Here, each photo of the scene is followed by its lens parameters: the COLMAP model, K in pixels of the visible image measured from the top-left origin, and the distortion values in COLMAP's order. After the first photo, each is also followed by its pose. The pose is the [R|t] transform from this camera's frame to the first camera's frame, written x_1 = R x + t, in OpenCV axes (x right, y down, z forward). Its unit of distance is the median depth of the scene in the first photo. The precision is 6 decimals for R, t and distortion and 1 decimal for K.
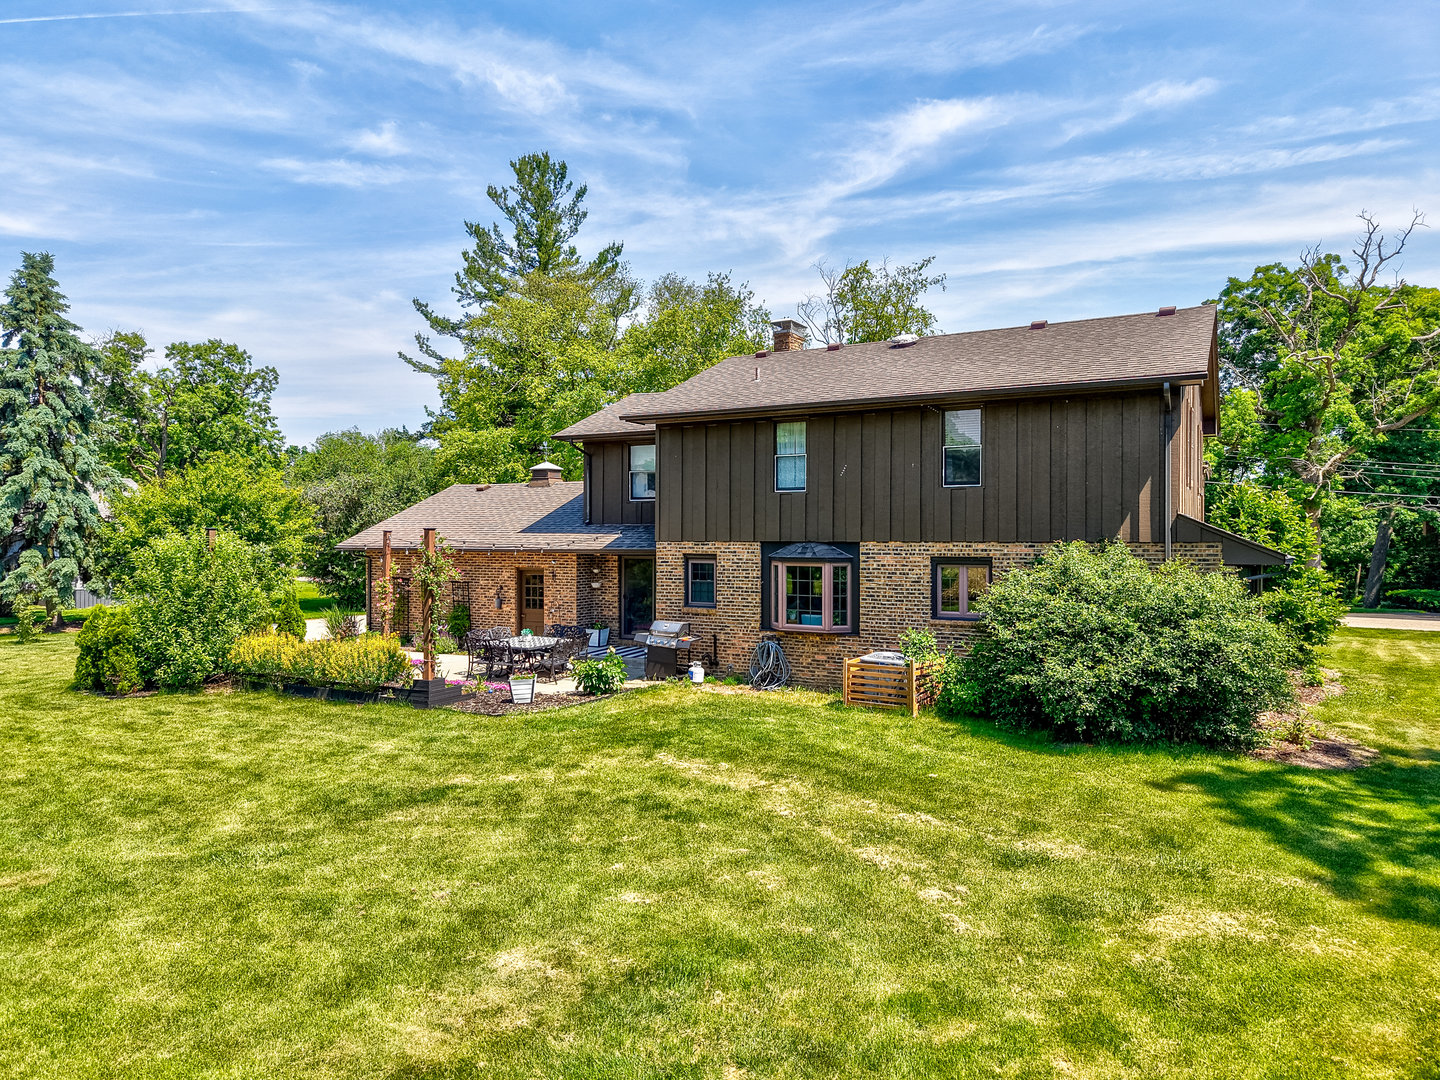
lens RADIAL K [[959.8, 0, 720.0], [0, 959.8, 540.0], [0, 0, 1]] dist [0.037683, -0.002813]
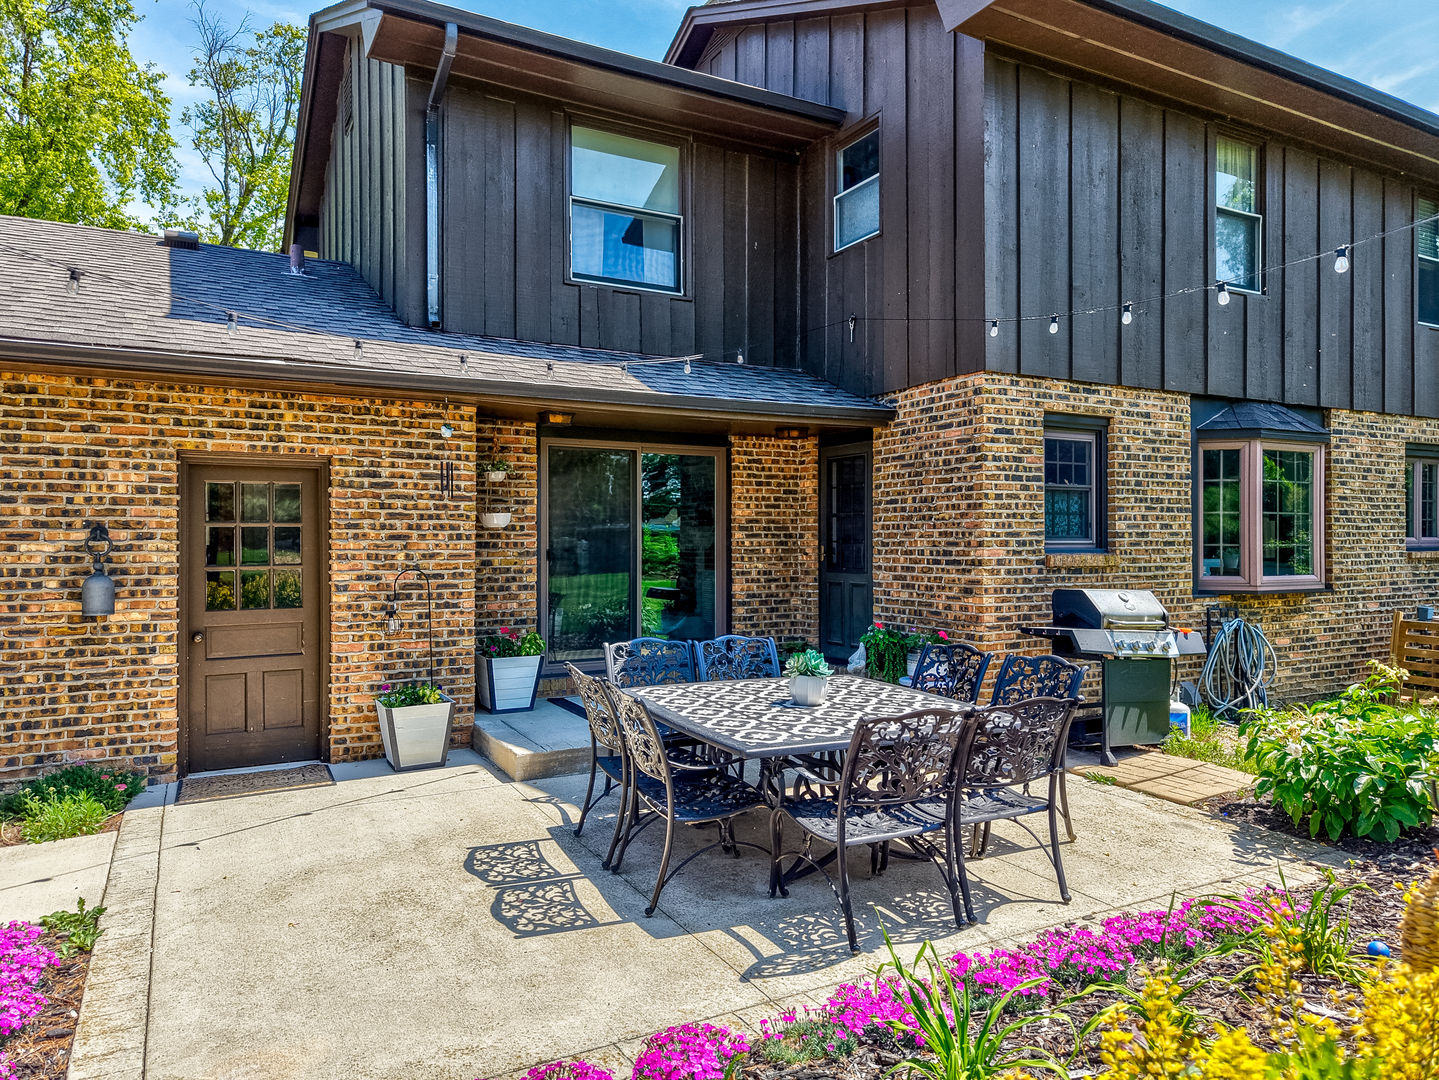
lens RADIAL K [[959.1, 0, 719.5], [0, 959.1, 540.0], [0, 0, 1]] dist [0.037683, -0.002813]
pose [[0.538362, -0.000728, 0.842713, -0.434813], [0.006016, 0.999977, -0.002980, 0.066334], [-0.842692, 0.006674, 0.538354, 0.917285]]
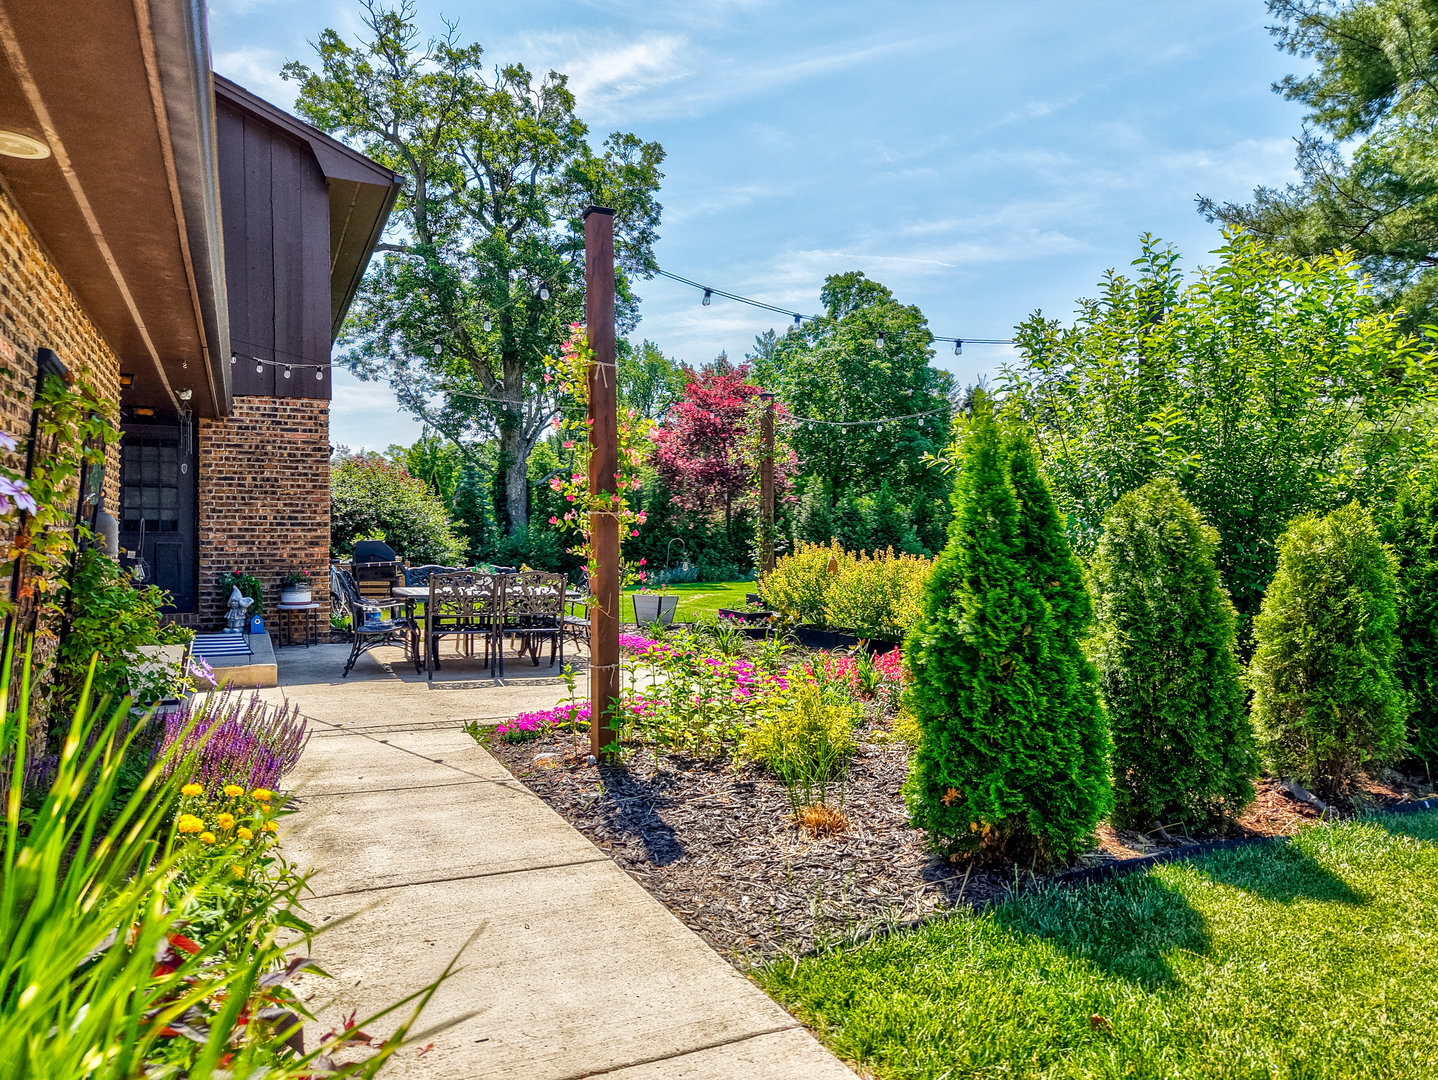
lens RADIAL K [[958.4, 0, 719.0], [0, 958.4, 540.0], [0, 0, 1]] dist [0.037683, -0.002813]
pose [[-0.815687, 0.001177, 0.578493, -0.585941], [0.003059, 0.999993, 0.002278, 0.083185], [-0.578486, 0.003627, -0.815684, 1.360785]]
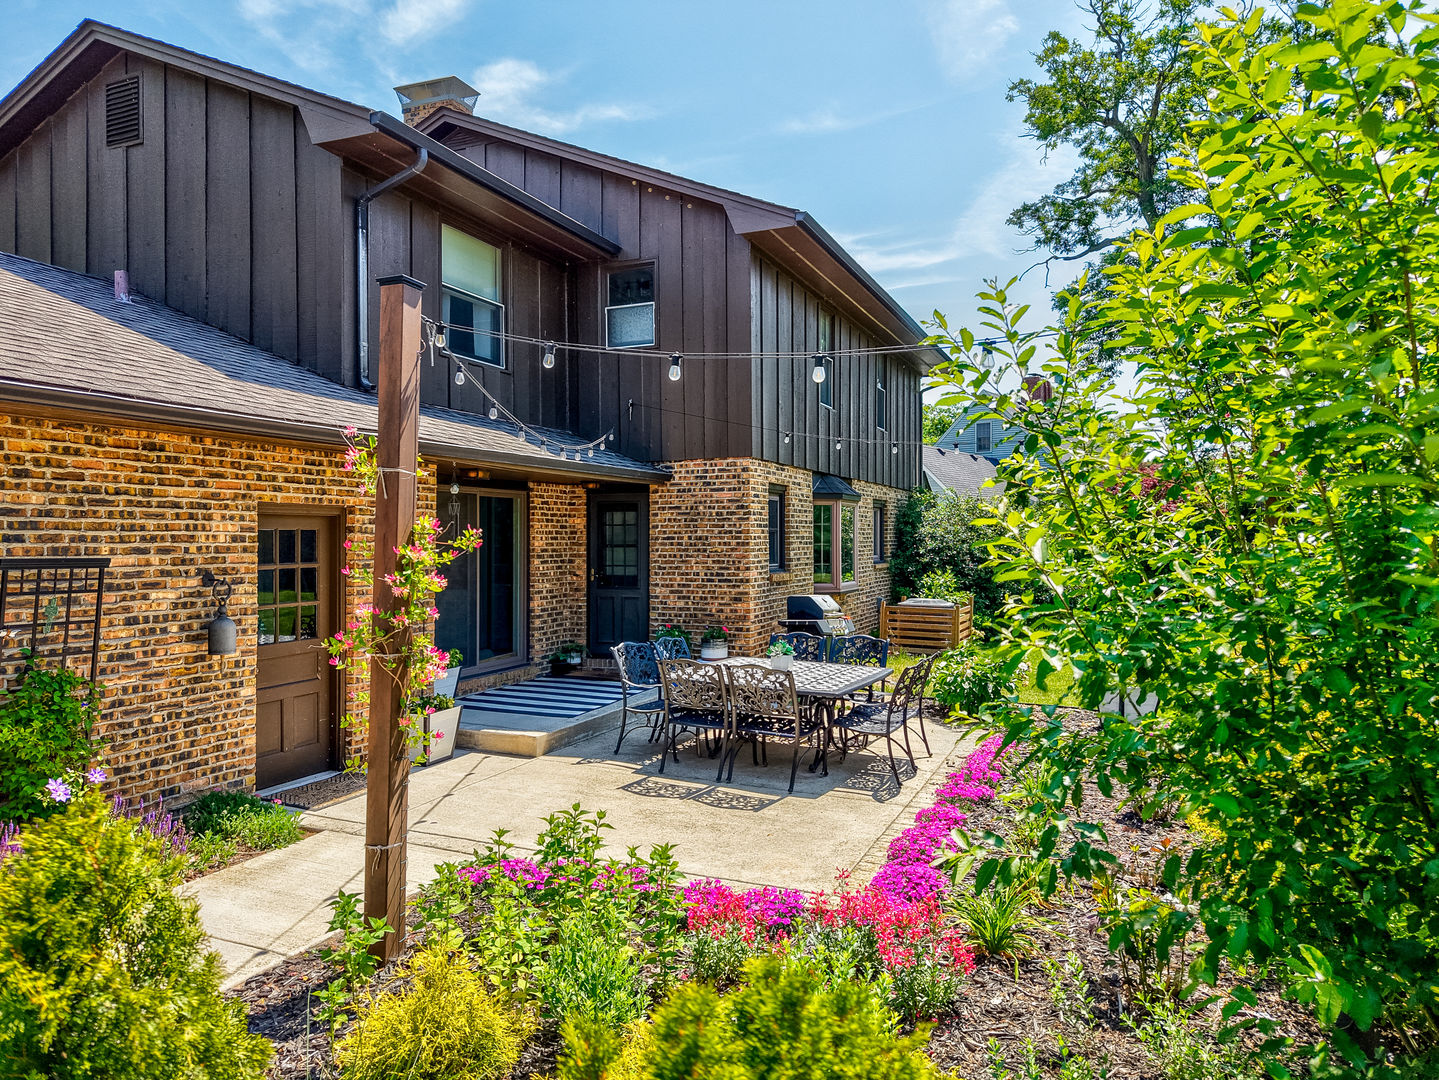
lens RADIAL K [[947.2, 0, 719.5], [0, 947.2, 540.0], [0, 0, 1]] dist [0.079032, -0.068168]
pose [[-0.098157, -0.001806, 0.995169, -0.626552], [0.006144, 0.999978, 0.002421, 0.048895], [-0.995152, 0.006351, -0.098144, 1.103431]]
